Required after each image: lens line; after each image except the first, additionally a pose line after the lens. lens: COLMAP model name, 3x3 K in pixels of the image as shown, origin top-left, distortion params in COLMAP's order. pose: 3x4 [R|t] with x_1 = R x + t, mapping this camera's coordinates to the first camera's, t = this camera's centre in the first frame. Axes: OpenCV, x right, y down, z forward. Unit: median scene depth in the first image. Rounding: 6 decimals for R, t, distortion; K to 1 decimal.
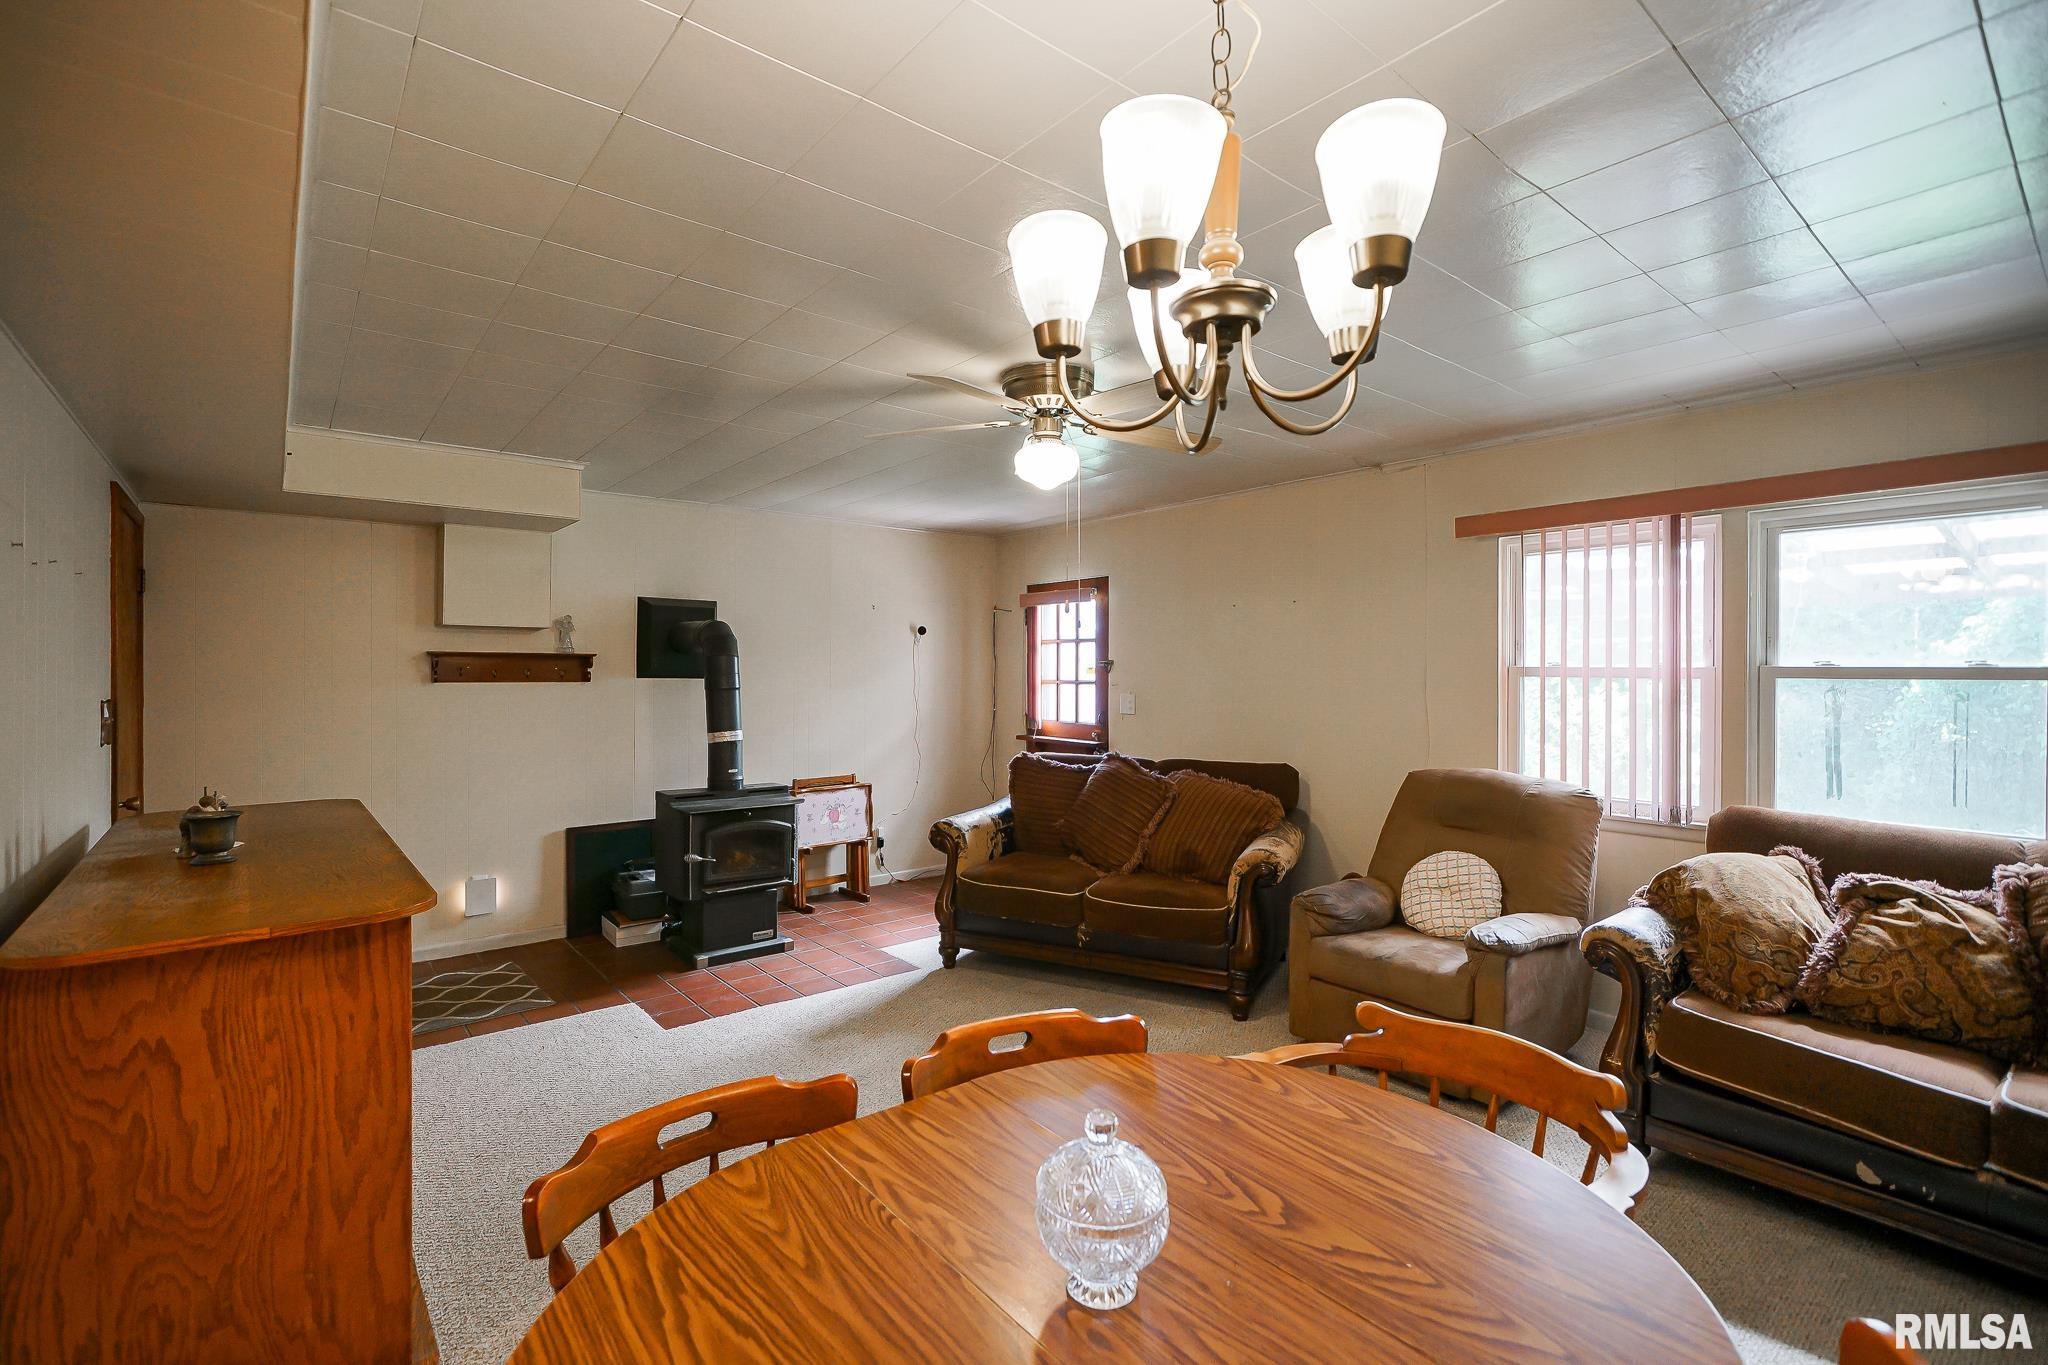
lens RADIAL K [[917.3, 0, 1029.4], [0, 917.3, 686.9], [0, 0, 1]] dist [0.002508, 0.000338]
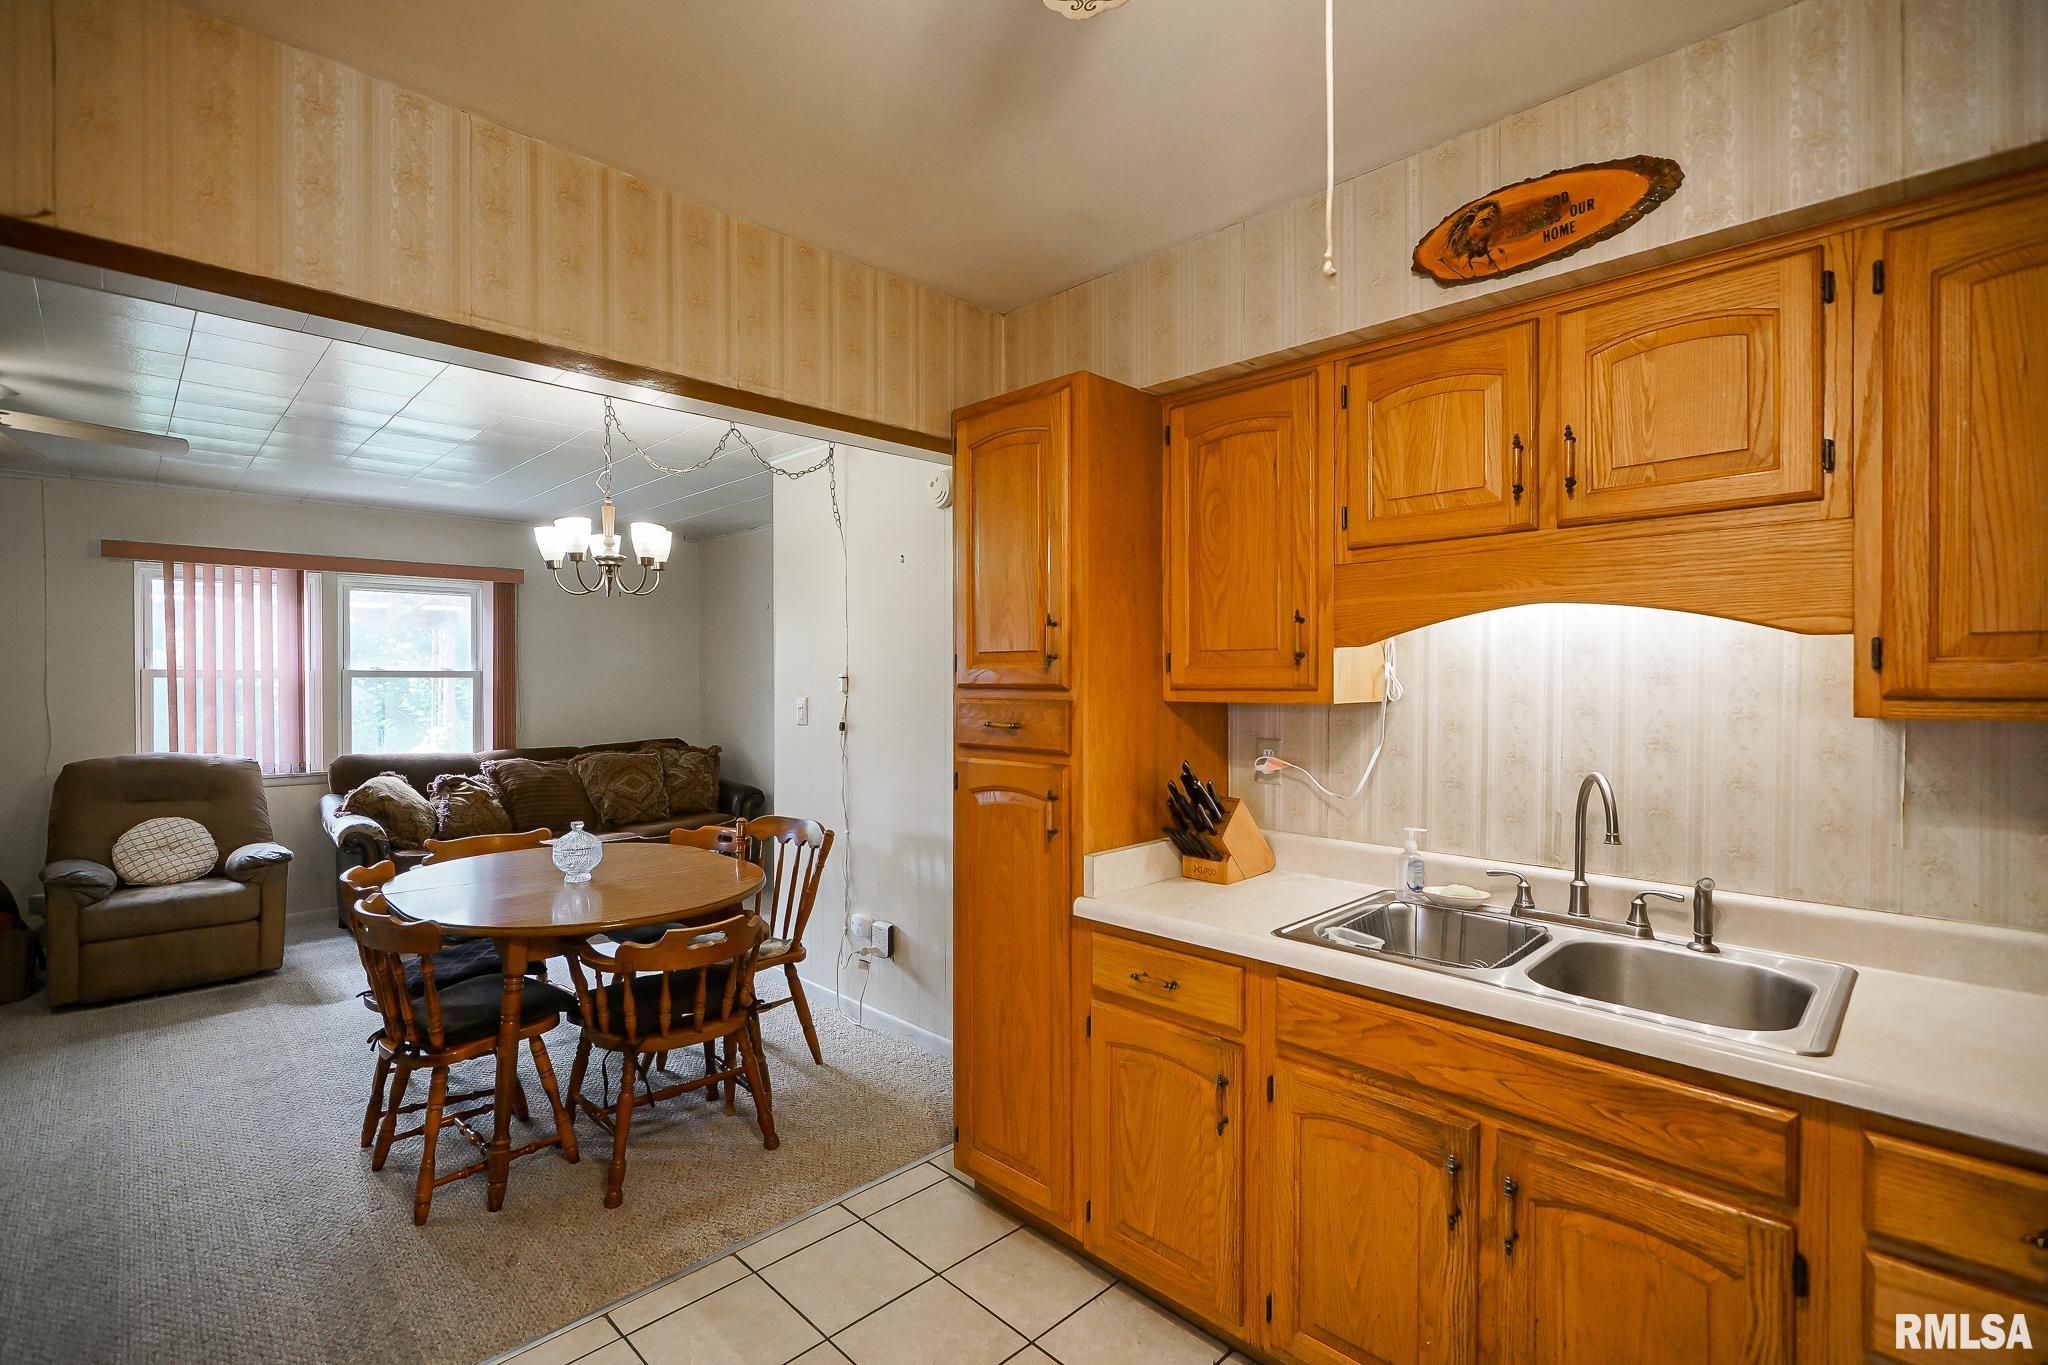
lens RADIAL K [[940.3, 0, 1007.6], [0, 940.3, 683.3], [0, 0, 1]] dist [0.000015, 0.000953]
pose [[-0.080132, -0.006993, 0.996760, -0.801767], [0.018562, 0.999792, 0.008506, 0.007483], [-0.996611, 0.019183, -0.079985, -0.036376]]
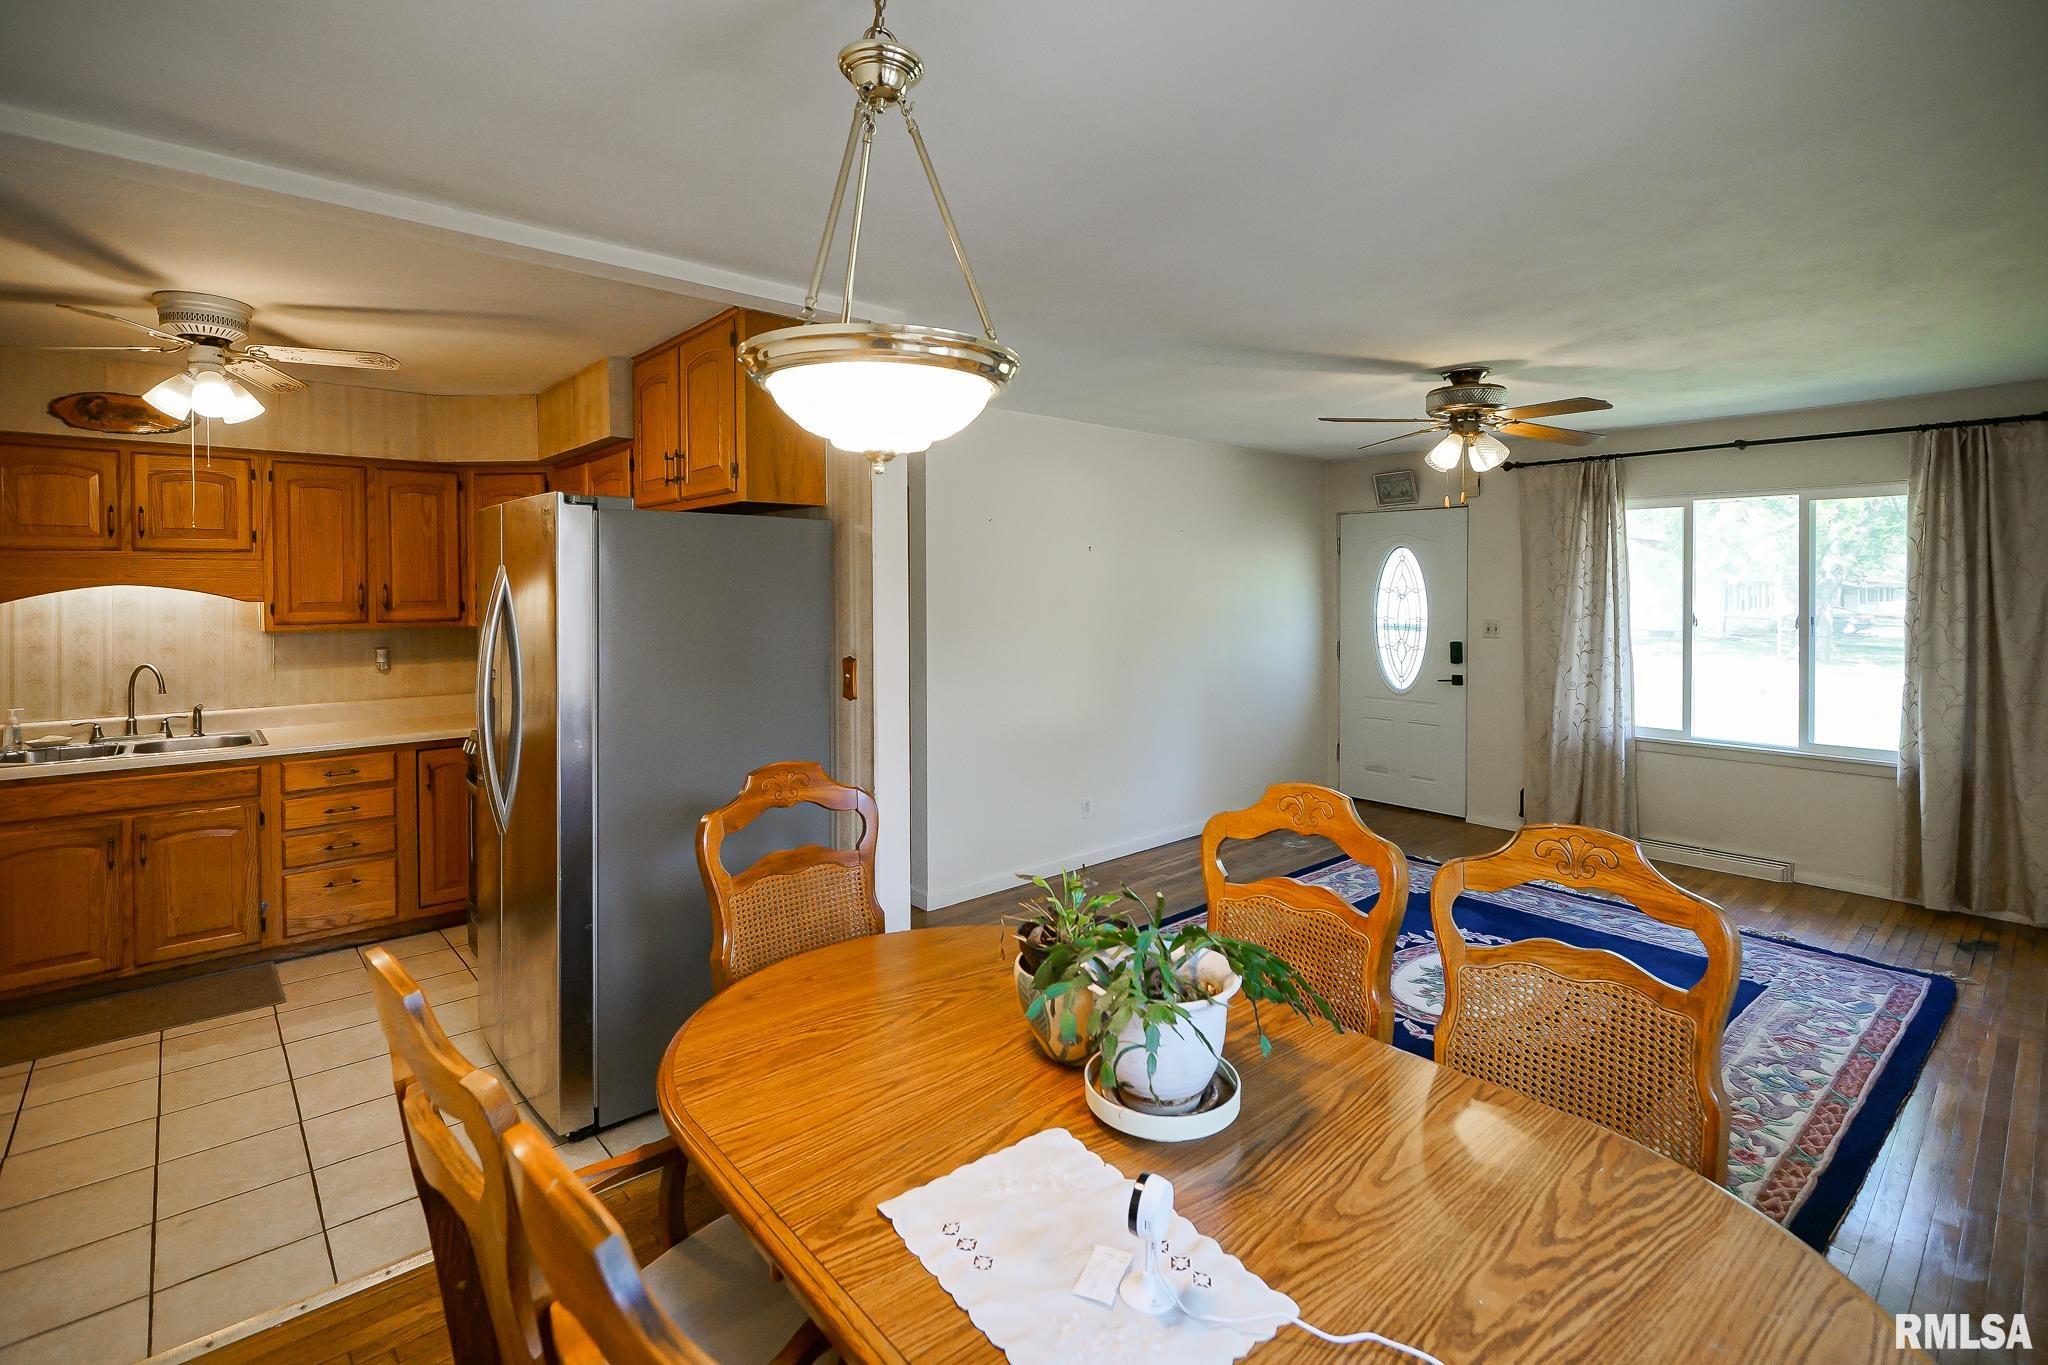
lens RADIAL K [[945.7, 0, 1023.1], [0, 945.7, 592.9], [0, 0, 1]] dist [-0.004586, -0.000301]
pose [[-0.999169, 0.003622, -0.040594, -1.244979], [0.002531, 0.999635, 0.026881, -0.038033], [0.040677, 0.026756, -0.998814, 0.661780]]
